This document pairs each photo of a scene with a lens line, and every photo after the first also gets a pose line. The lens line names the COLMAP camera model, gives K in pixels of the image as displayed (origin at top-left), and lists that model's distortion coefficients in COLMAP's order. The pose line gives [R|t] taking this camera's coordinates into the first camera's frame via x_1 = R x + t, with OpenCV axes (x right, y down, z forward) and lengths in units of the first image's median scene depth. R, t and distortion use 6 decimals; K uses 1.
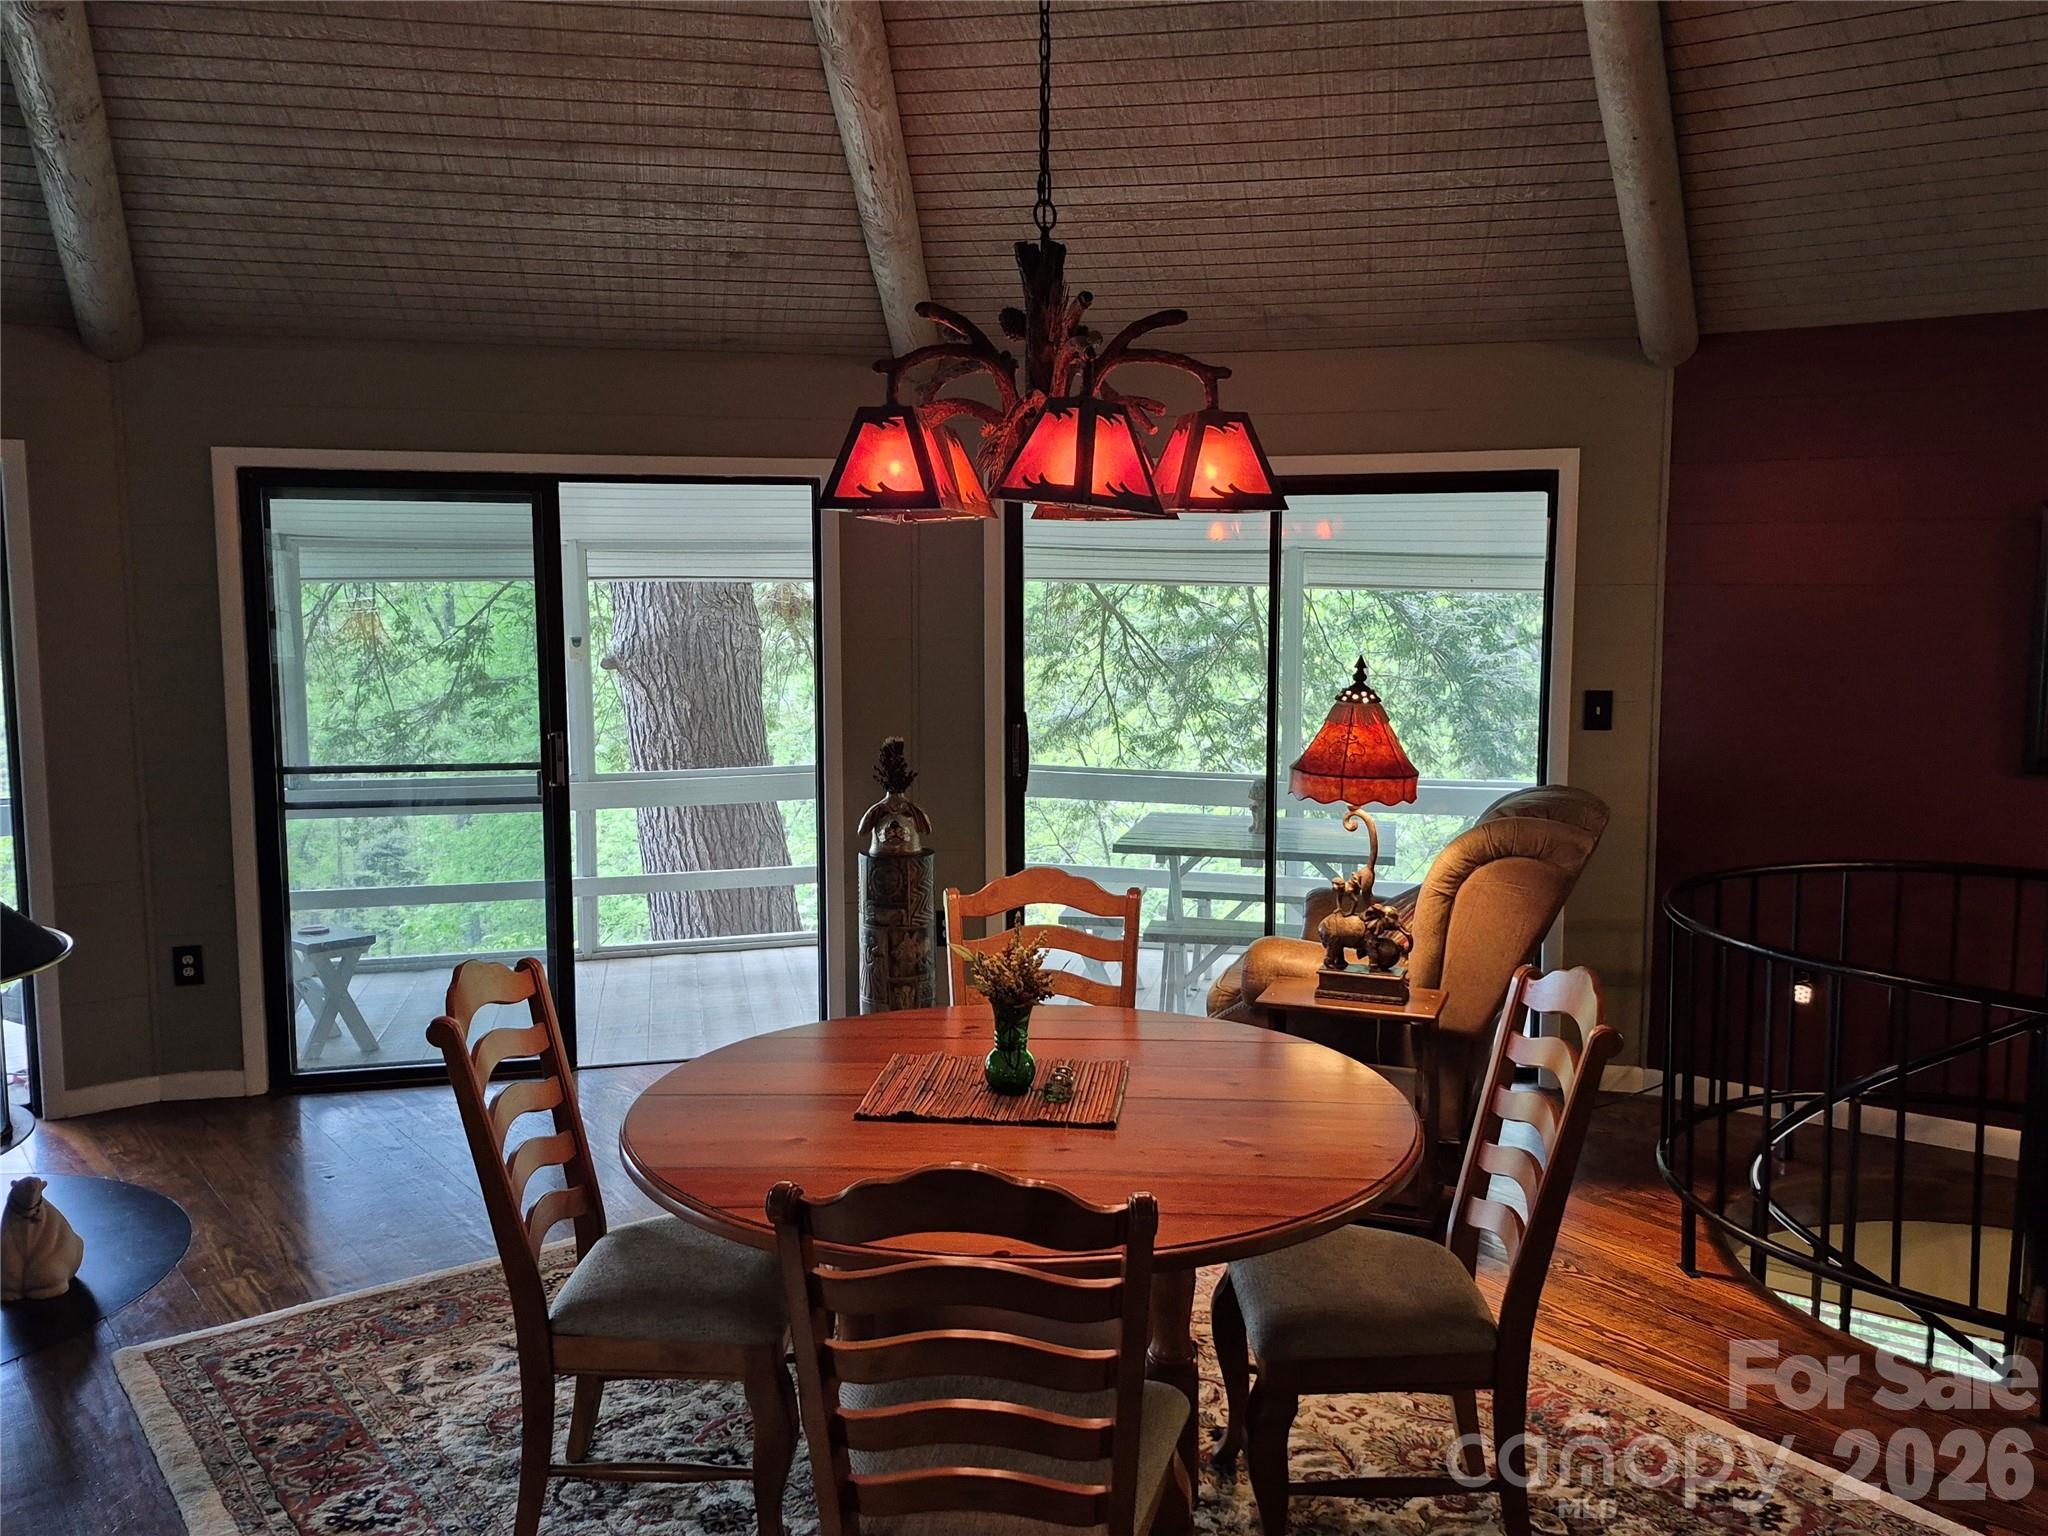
lens RADIAL K [[1809.5, 0, 1021.3], [0, 1809.5, 750.3], [0, 0, 1]] dist [0.135109, -0.208501]
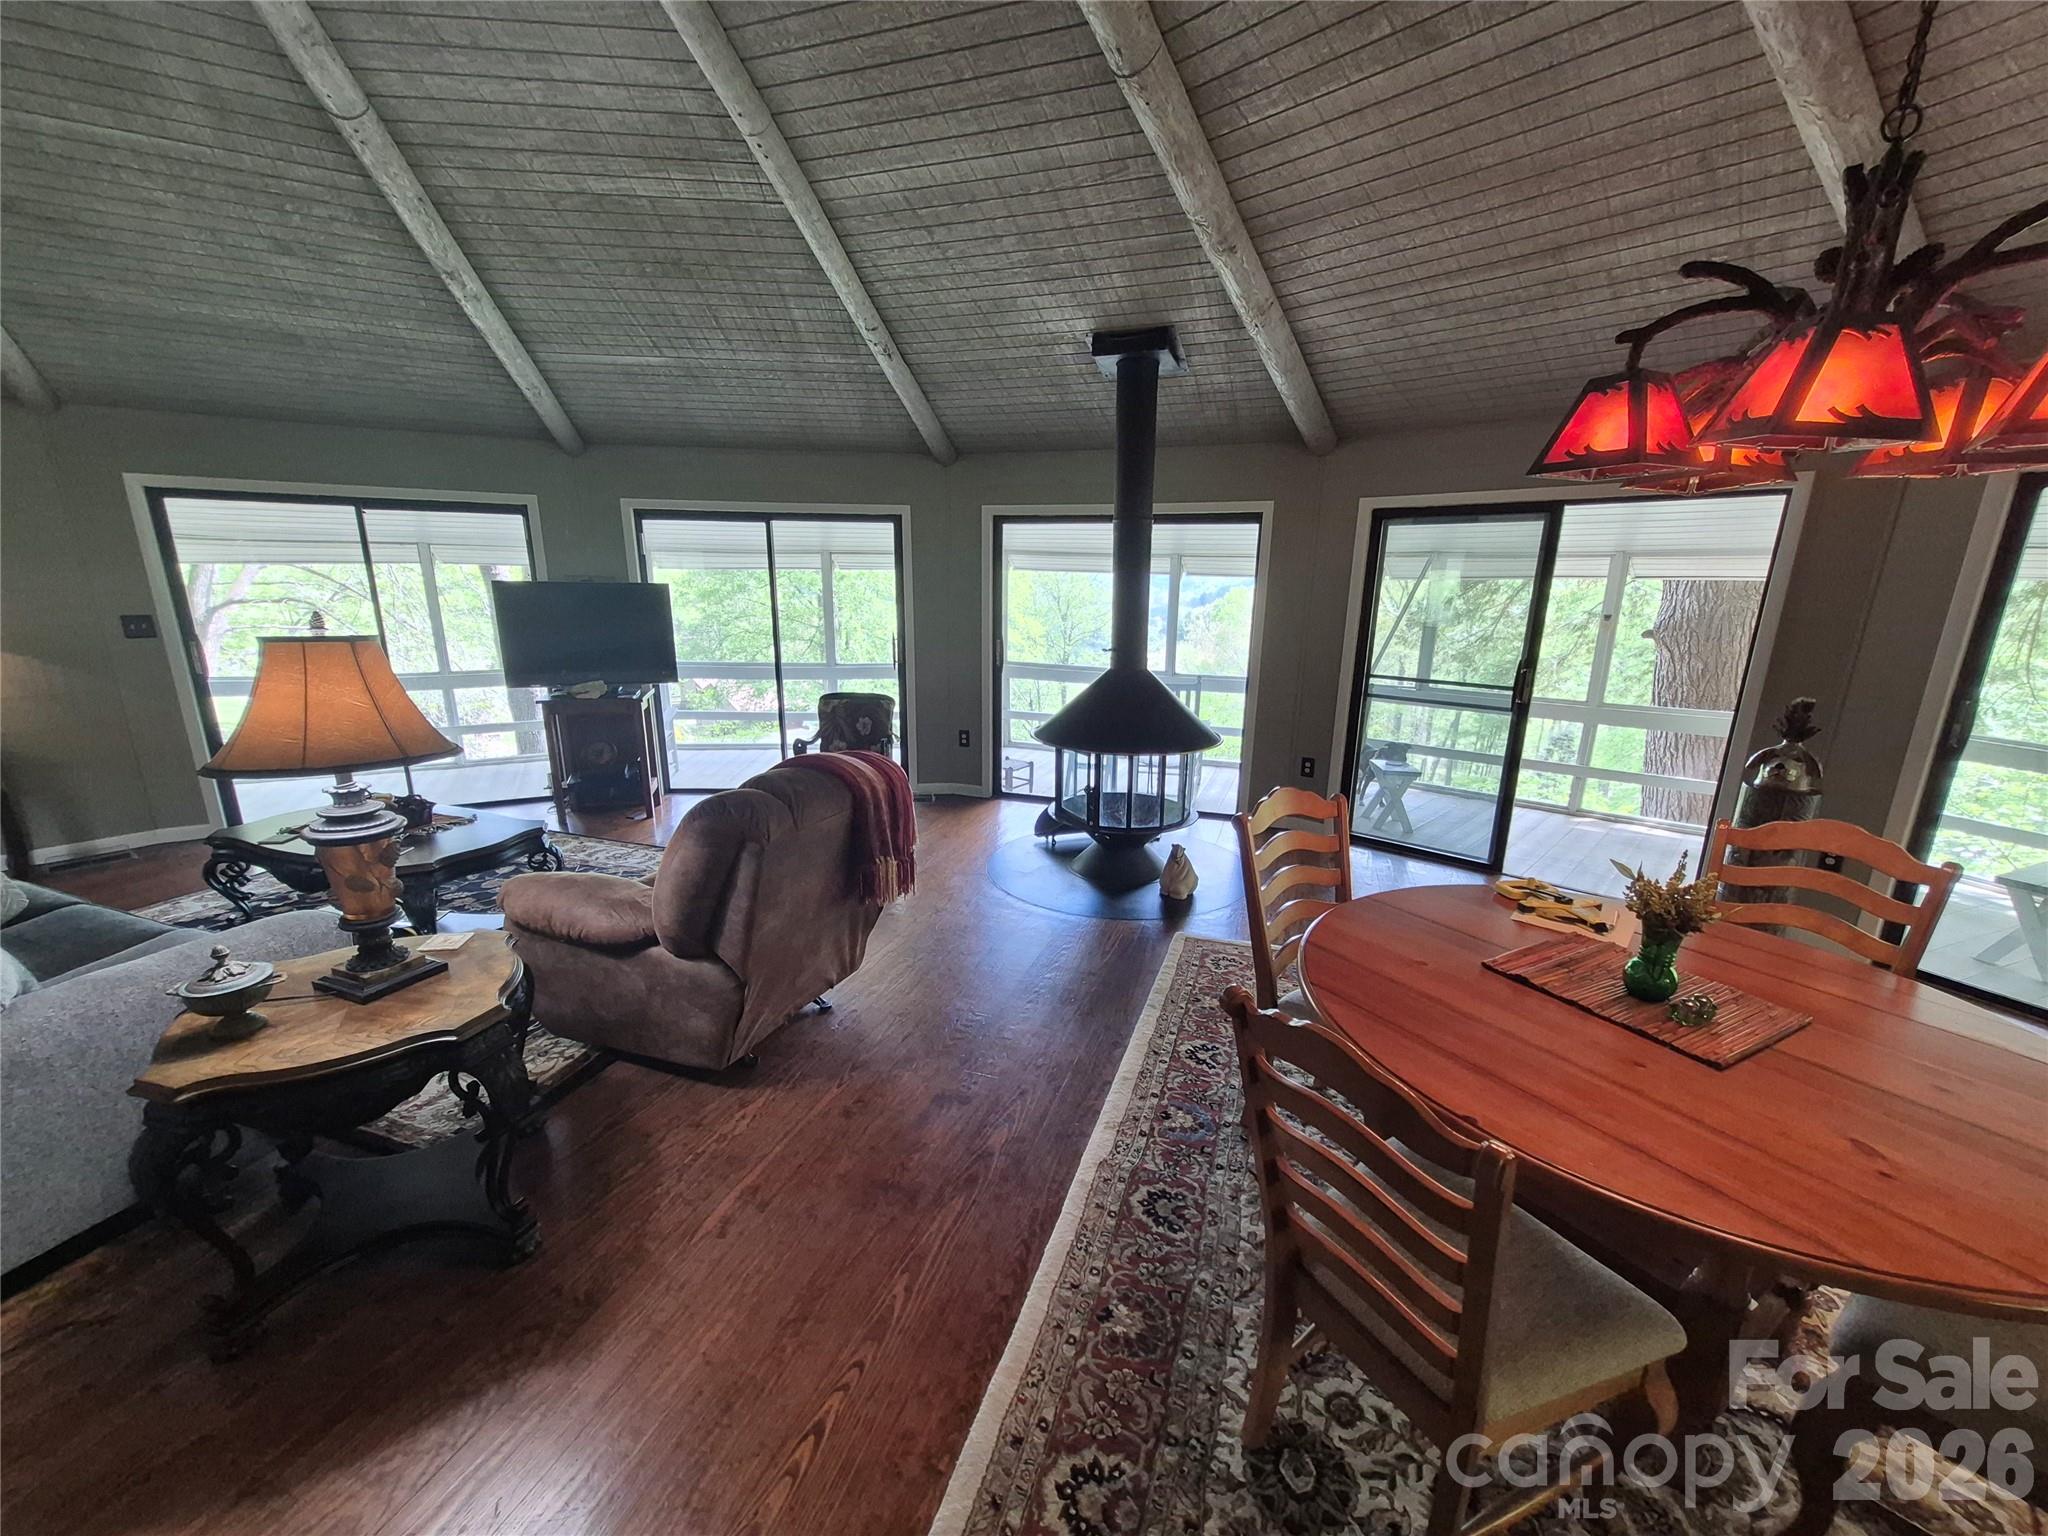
lens RADIAL K [[811.8, 0, 1031.7], [0, 811.8, 792.1], [0, 0, 1]] dist [0.000027, -0.000832]
pose [[0.550323, 0.216687, -0.806344, 0.119298], [-0.096610, 0.975776, 0.196283, -0.002420], [0.829344, -0.030118, 0.557926, 0.277075]]
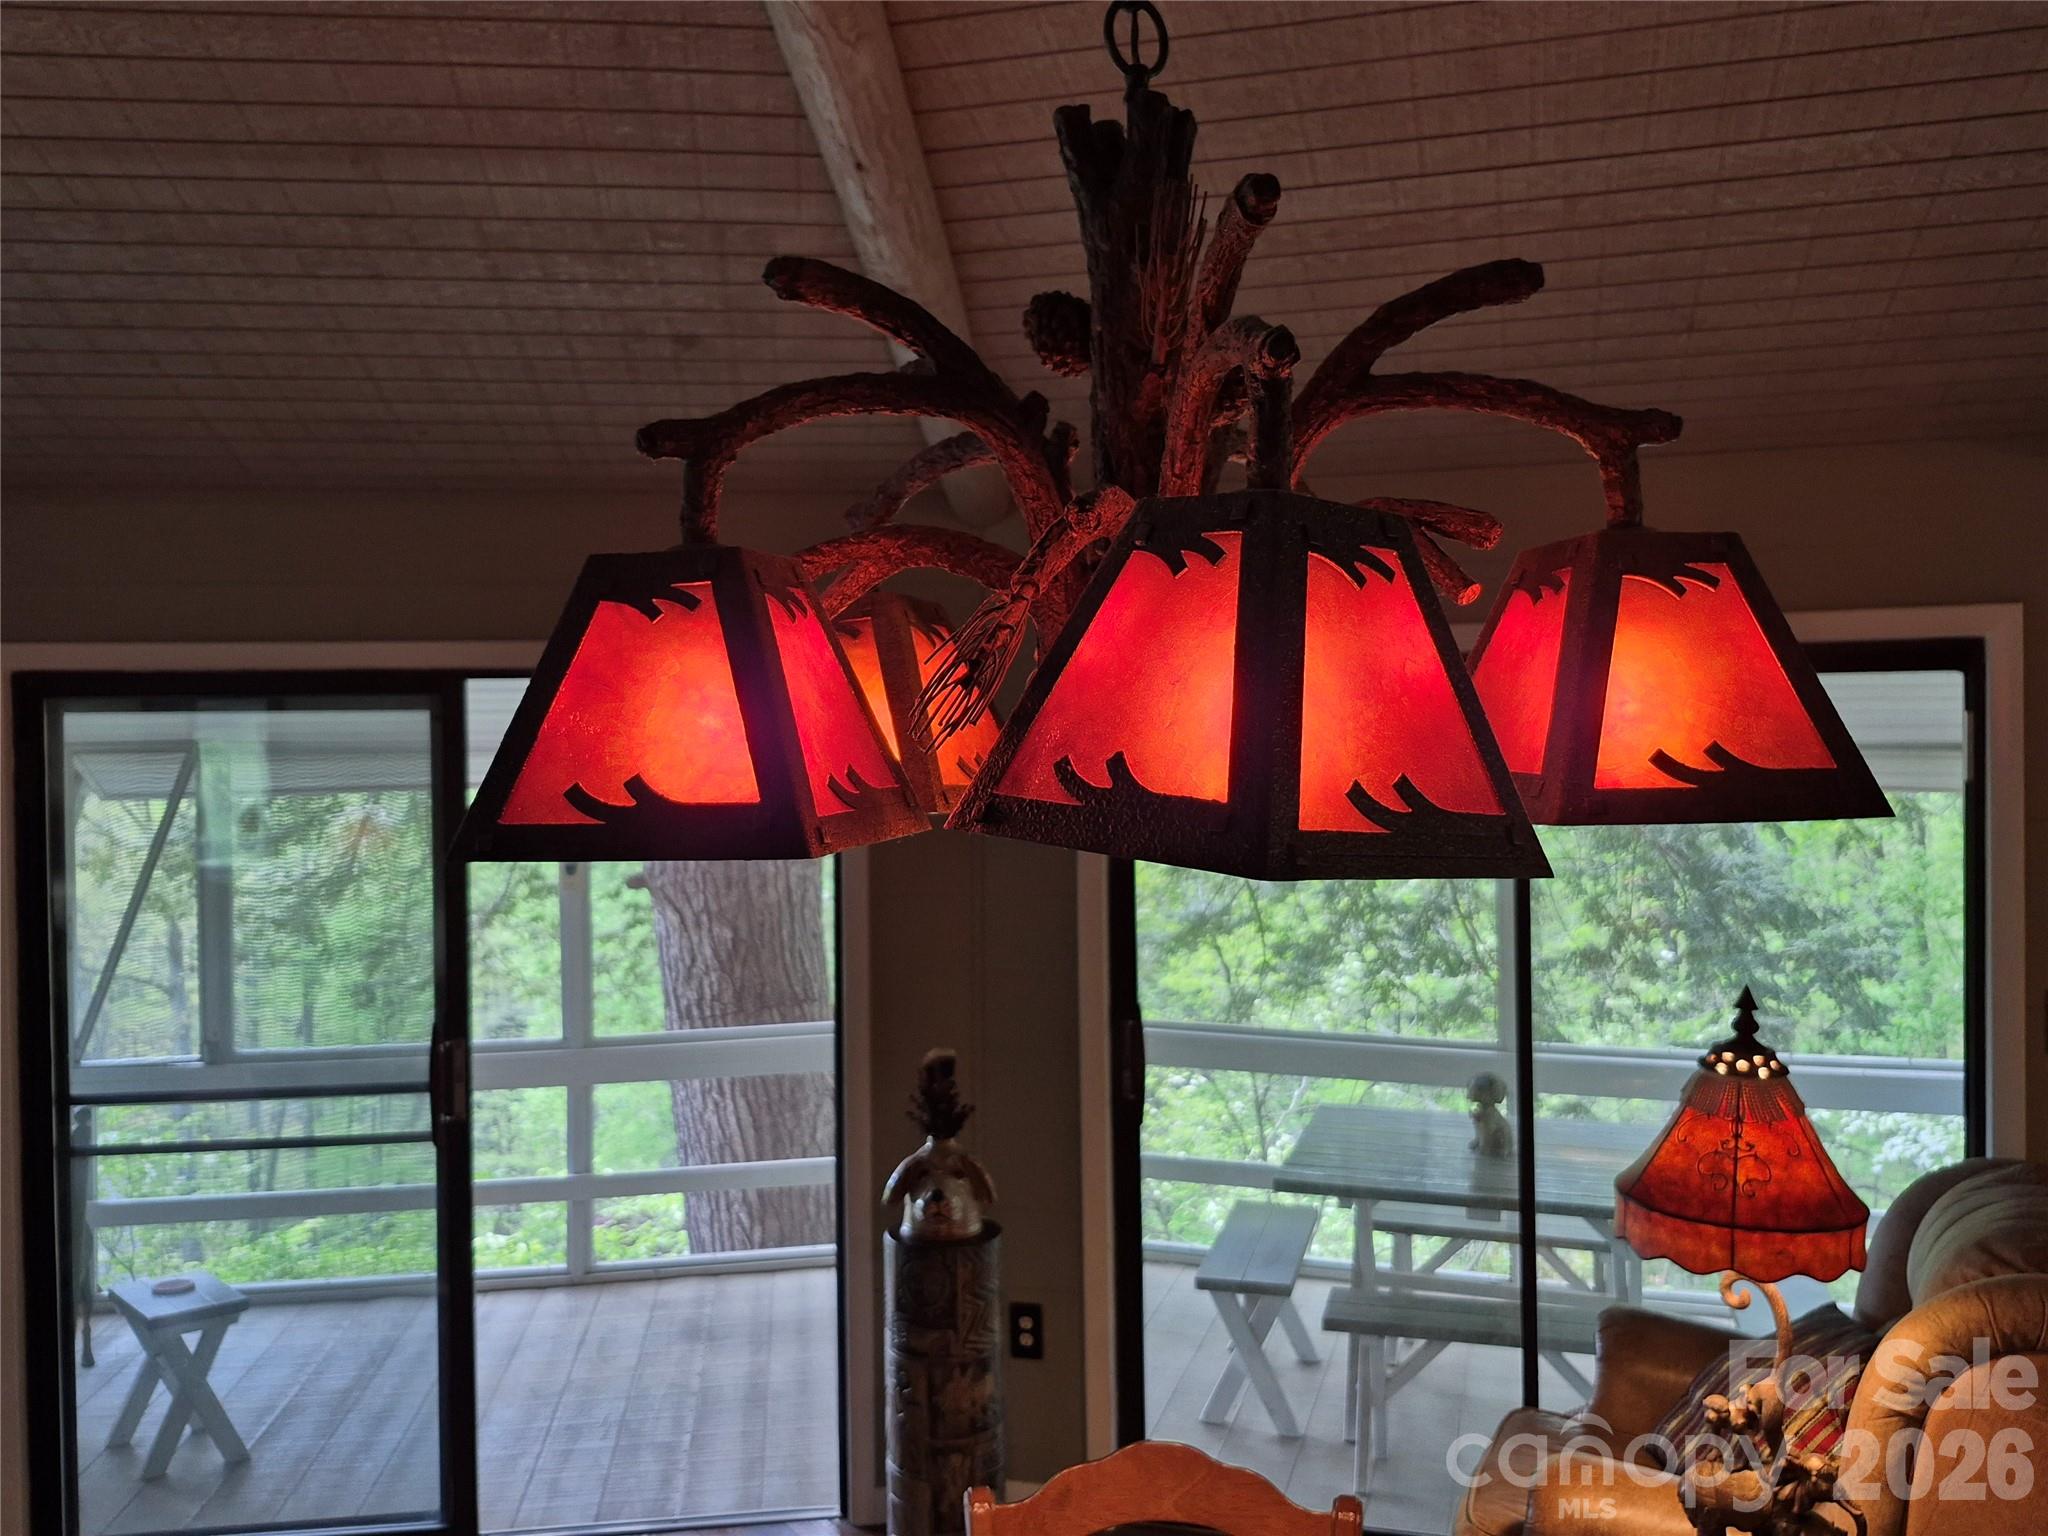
lens RADIAL K [[1624.0, 0, 971.8], [0, 1624.0, 743.3], [0, 0, 1]] dist [0.100342, -0.149286]
pose [[0.993543, -0.010899, -0.112928, 0.011588], [0.002036, 0.996928, -0.078303, -0.084855], [0.113435, 0.077568, 0.990513, 0.465555]]
